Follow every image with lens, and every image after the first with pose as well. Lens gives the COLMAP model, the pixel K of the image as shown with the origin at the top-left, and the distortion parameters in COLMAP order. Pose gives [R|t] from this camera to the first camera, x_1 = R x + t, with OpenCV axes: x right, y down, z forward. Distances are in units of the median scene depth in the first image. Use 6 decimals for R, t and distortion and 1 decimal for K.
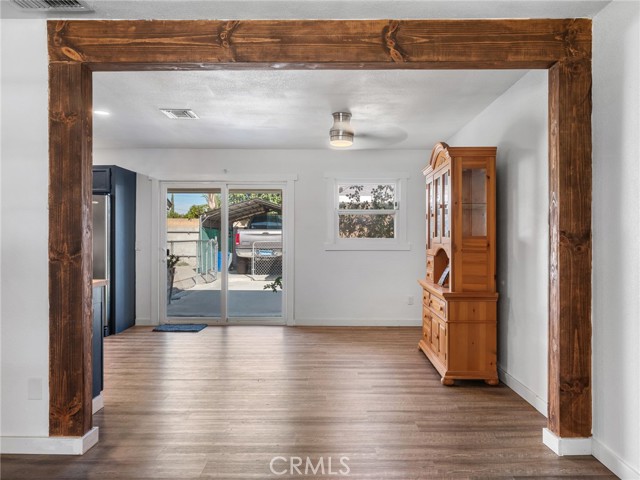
lens RADIAL K [[452.6, 0, 319.9], [0, 452.6, 239.0], [0, 0, 1]] dist [0.000296, -0.000632]
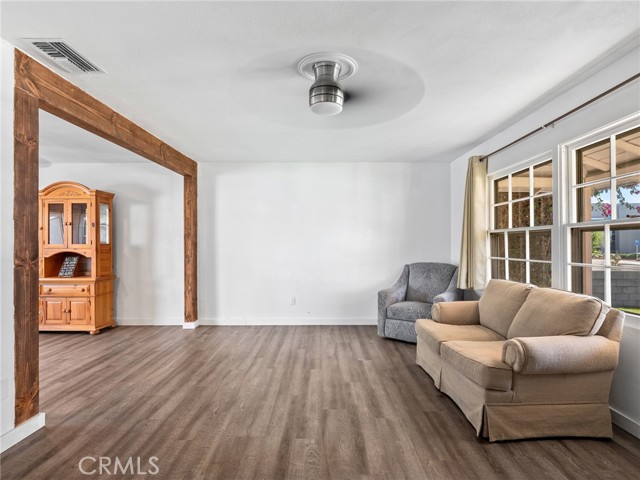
lens RADIAL K [[356.3, 0, 321.4], [0, 356.3, 240.5], [0, 0, 1]] dist [0.007081, -0.001807]
pose [[0.000414, 0.008765, 0.999962, -1.463203], [0.001929, 0.999960, -0.008765, -0.006835], [-0.999998, 0.001933, 0.000397, 0.257746]]
